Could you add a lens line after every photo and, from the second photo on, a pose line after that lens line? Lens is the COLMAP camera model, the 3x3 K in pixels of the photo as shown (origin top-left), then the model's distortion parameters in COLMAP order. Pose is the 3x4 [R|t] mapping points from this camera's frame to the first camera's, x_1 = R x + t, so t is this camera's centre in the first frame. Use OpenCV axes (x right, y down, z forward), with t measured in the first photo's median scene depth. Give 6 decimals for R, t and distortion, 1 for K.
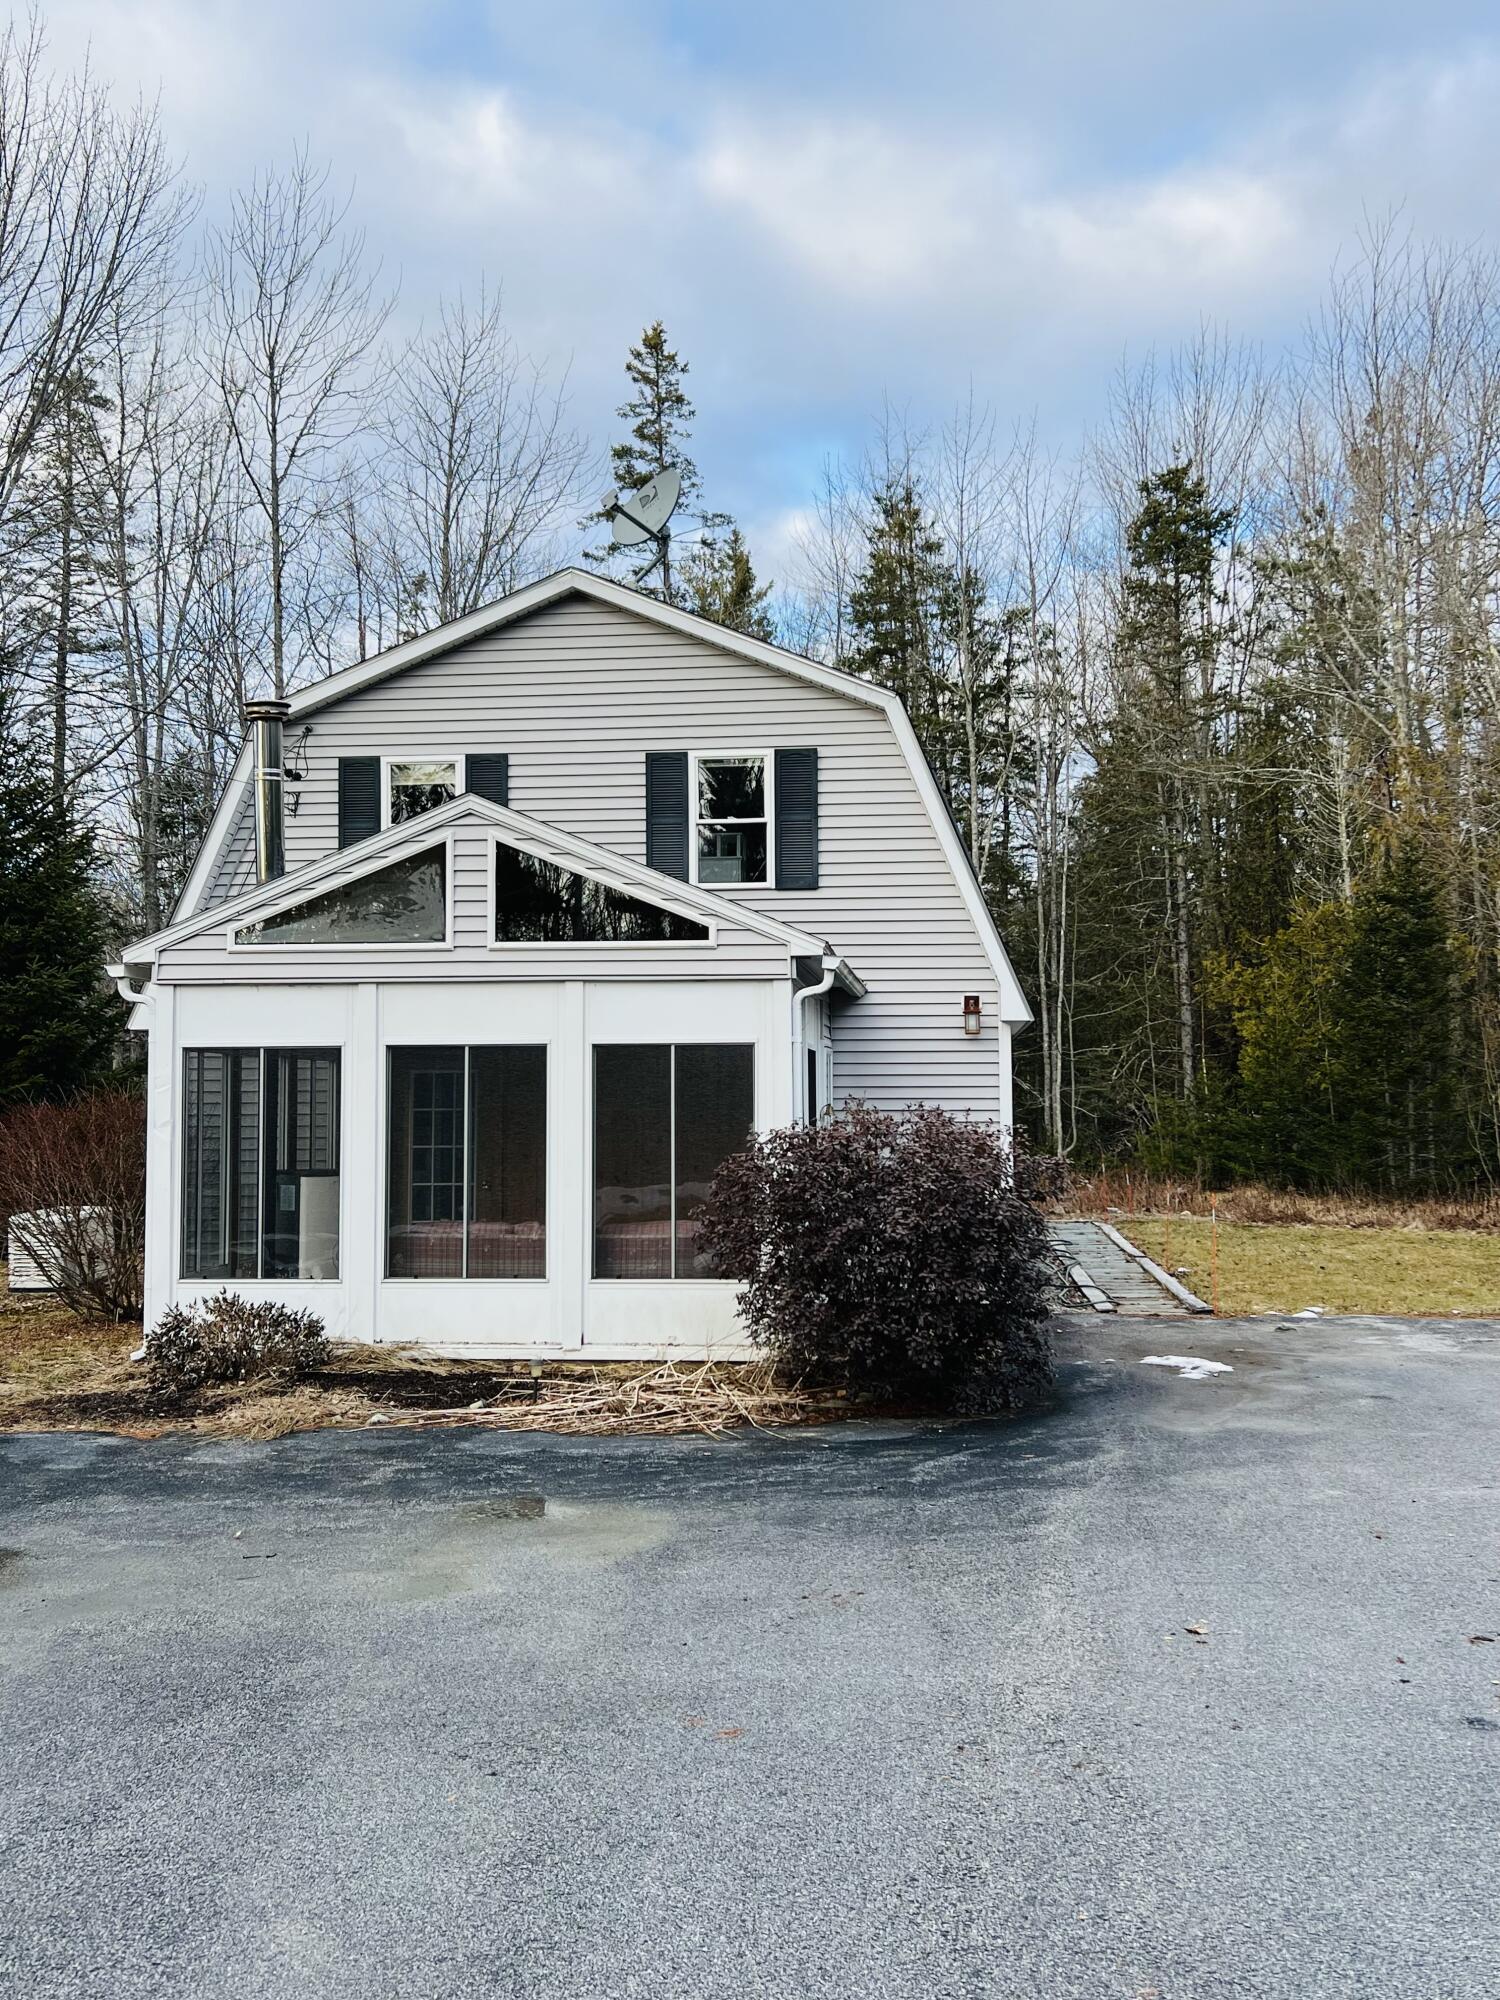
lens RADIAL K [[1858.4, 0, 750.0], [0, 1858.4, 1000.0], [0, 0, 1]] dist [0.110102, 0.000160]
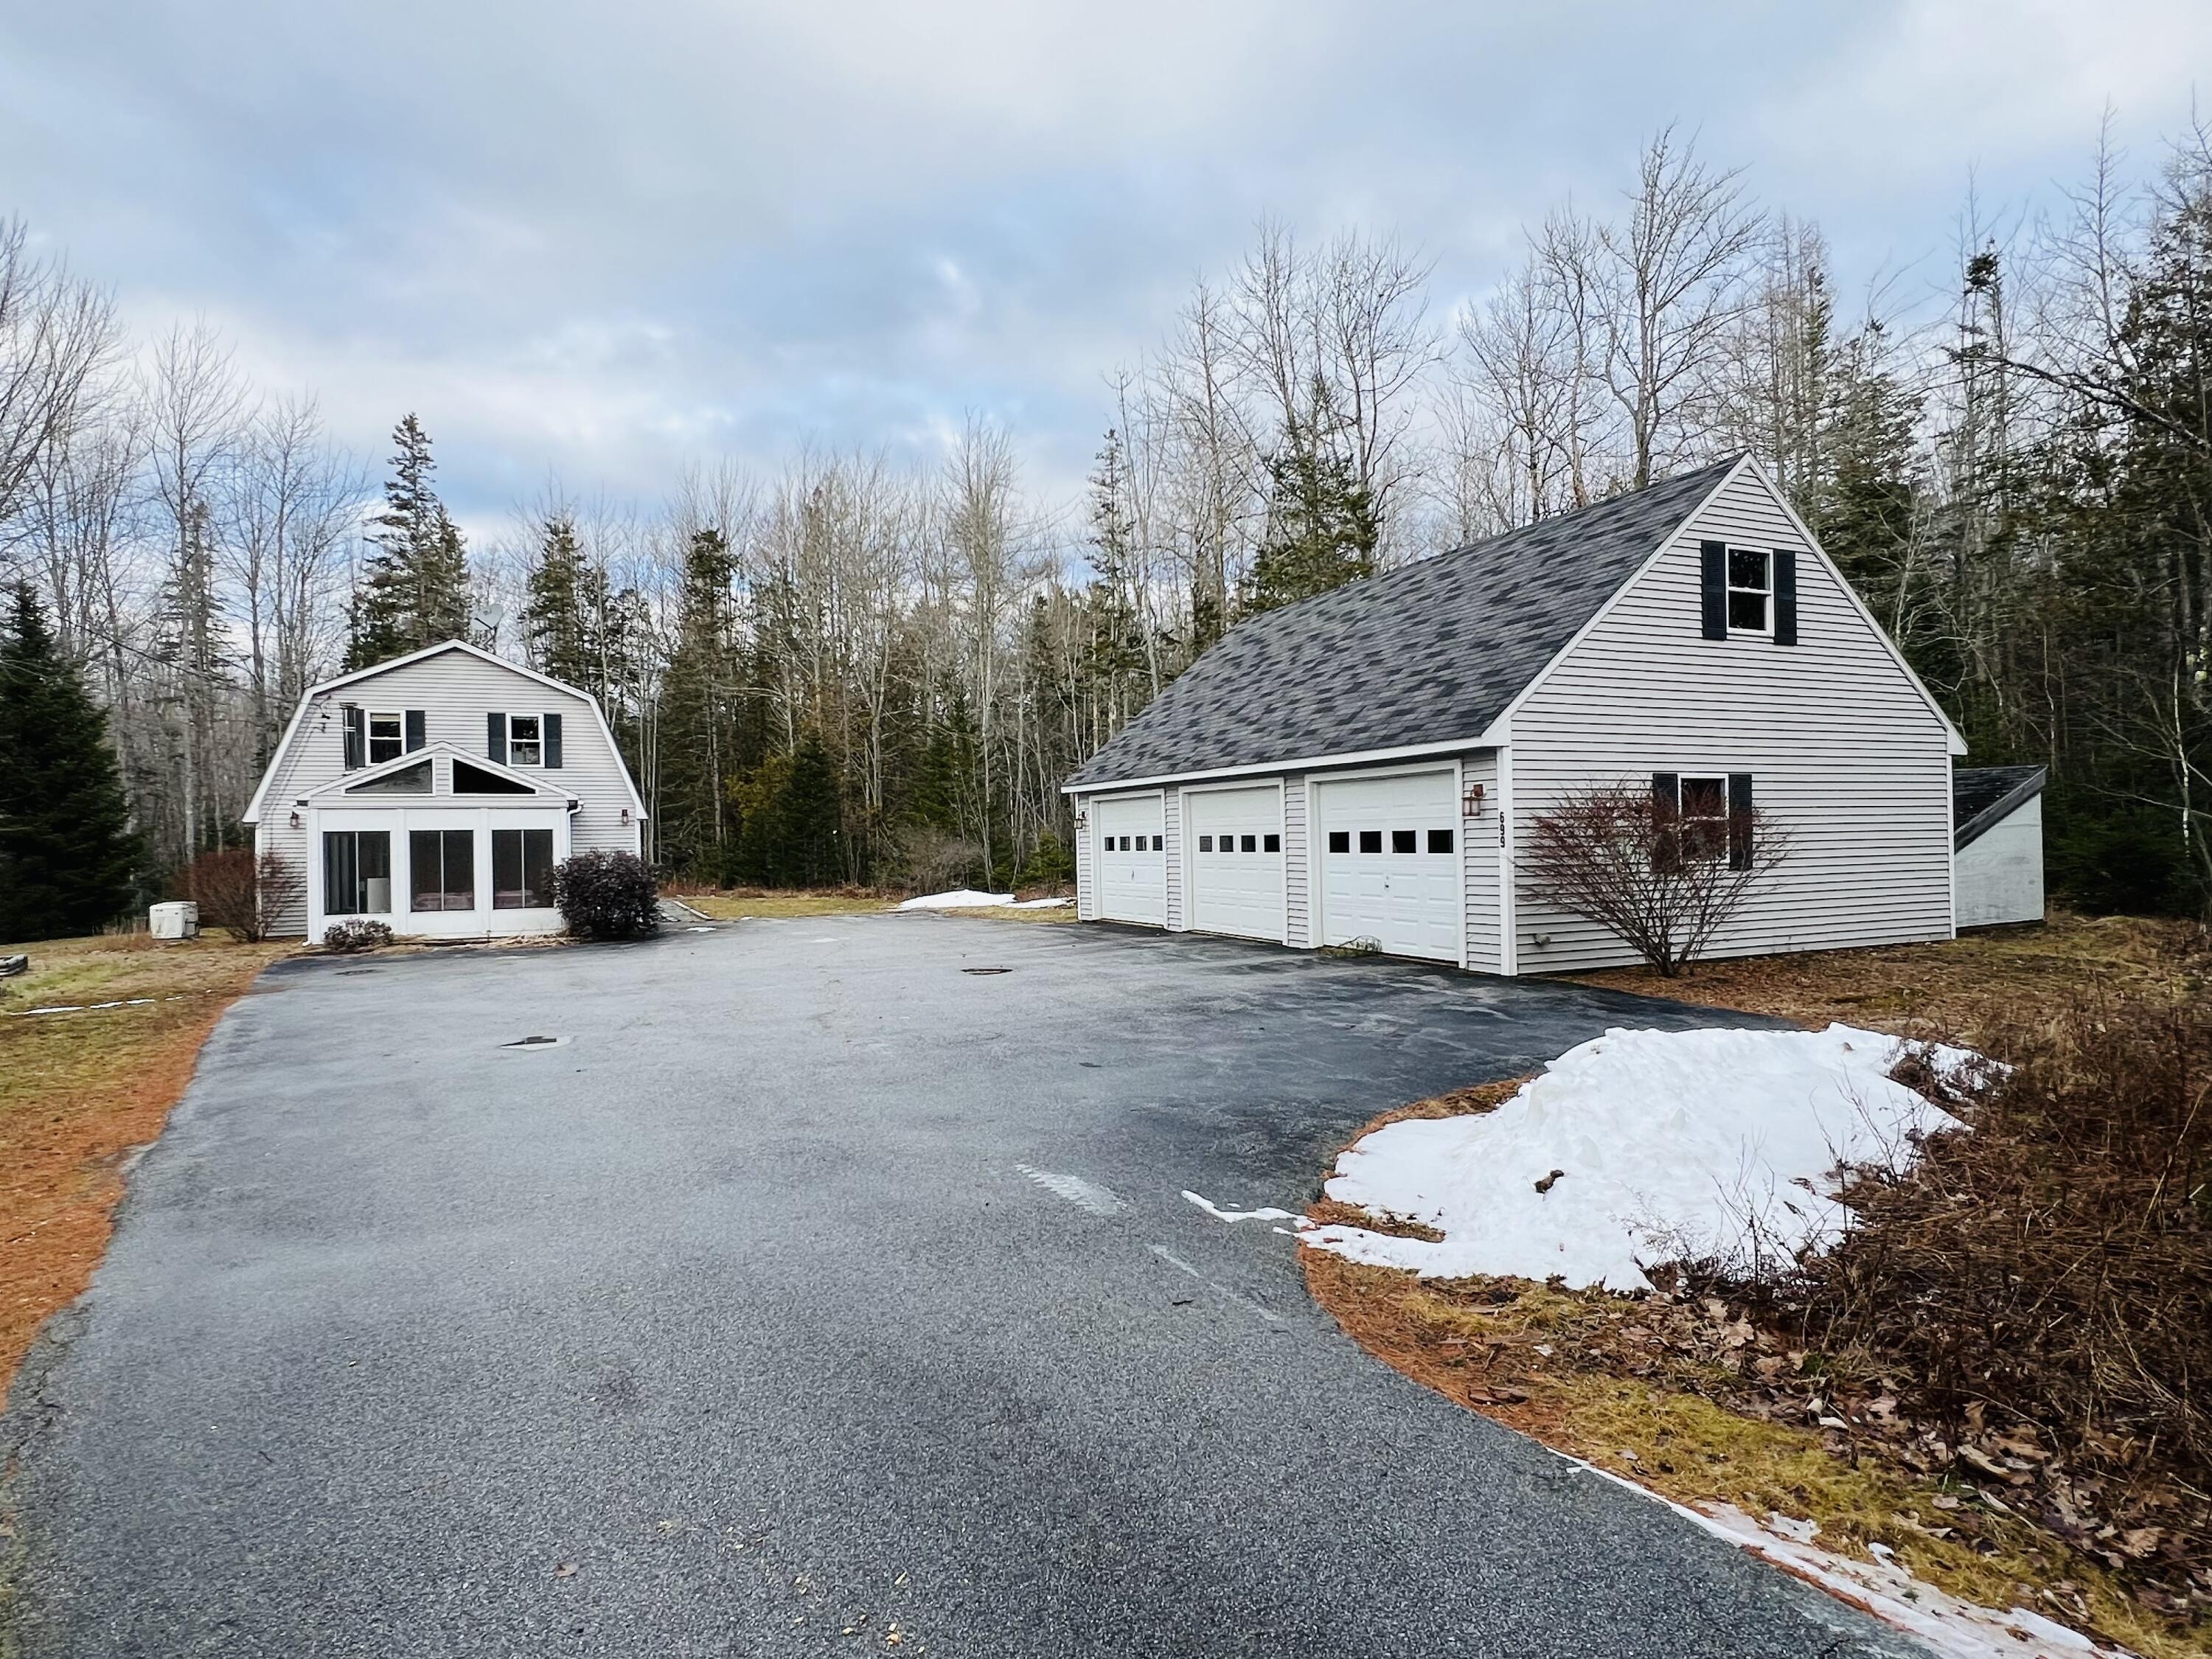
lens RADIAL K [[1225.2, 0, 1106.0], [0, 1225.2, 829.5], [0, 0, 1]] dist [-0.002976, -0.001396]
pose [[0.865491, -0.006339, 0.500884, -0.163722], [-0.012993, 0.999299, 0.035098, -0.043634], [-0.500756, -0.036885, 0.864802, -0.877336]]
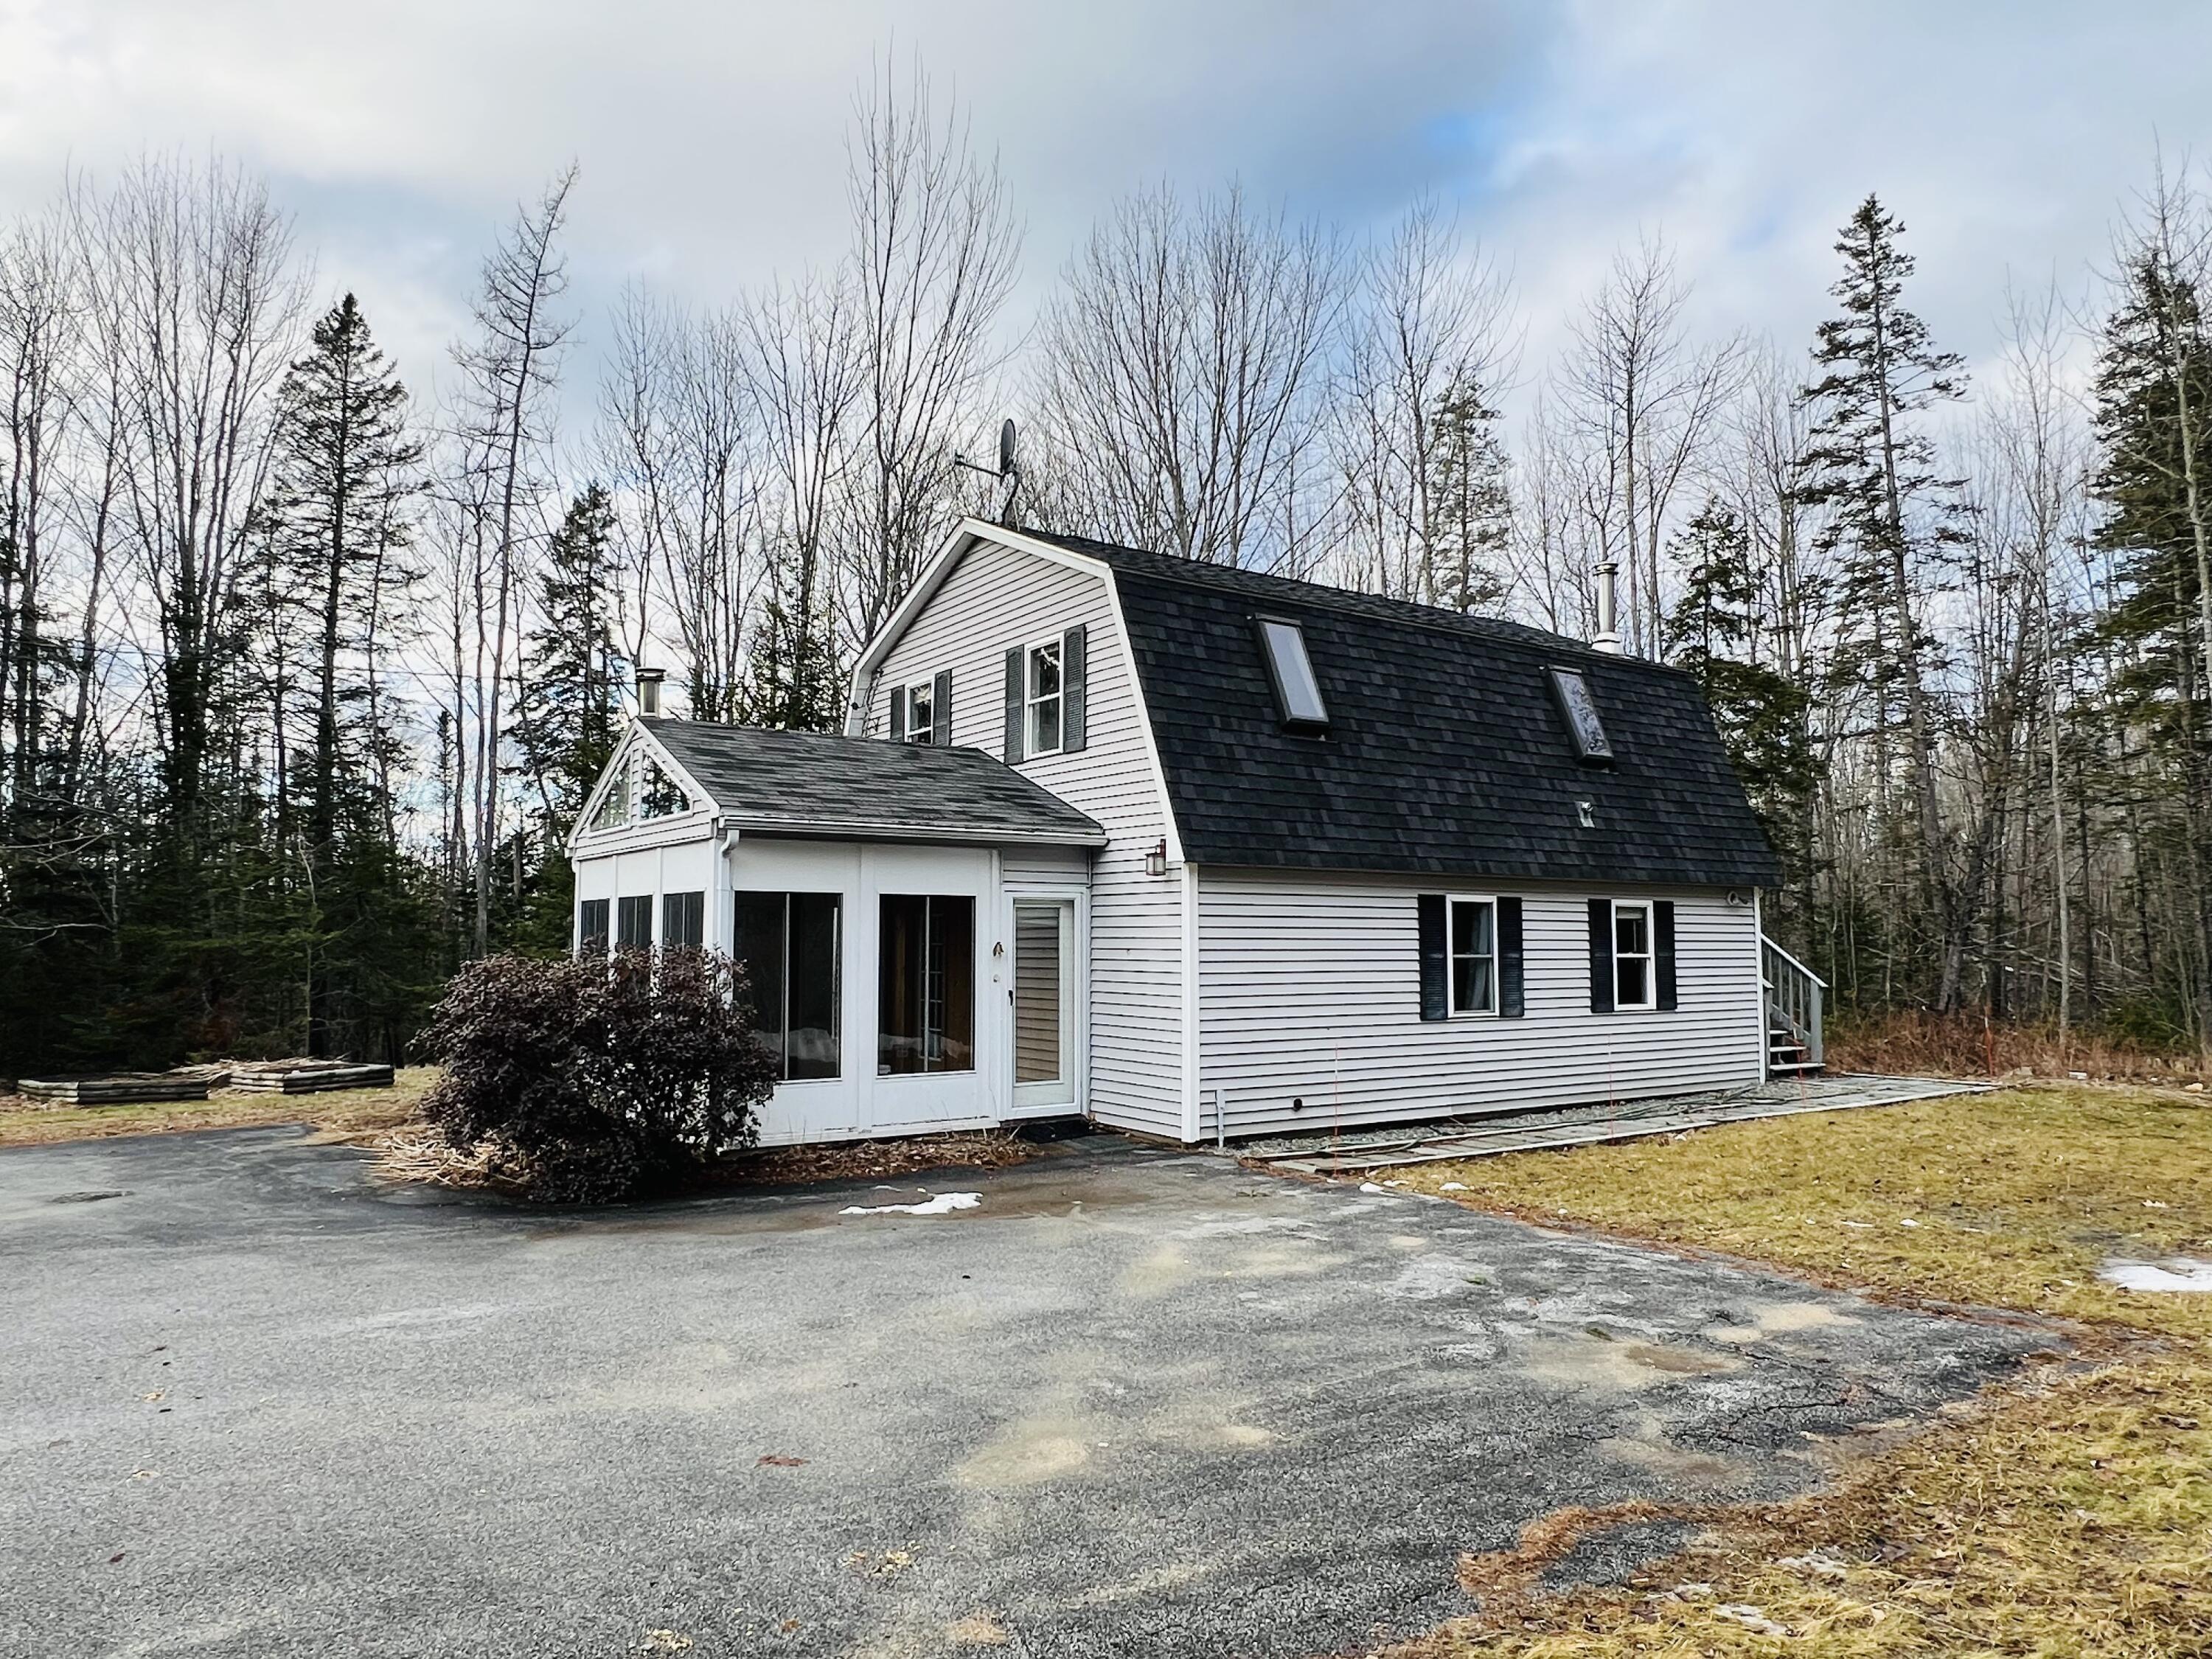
lens RADIAL K [[1389.0, 0, 1106.1], [0, 1389.0, 765.5], [0, 0, 1]] dist [0.074374, 0.000104]
pose [[0.649109, -0.069921, -0.757475, 0.655295], [0.021159, 0.997041, -0.073903, 0.010535], [0.760401, 0.031944, 0.648668, 0.451940]]
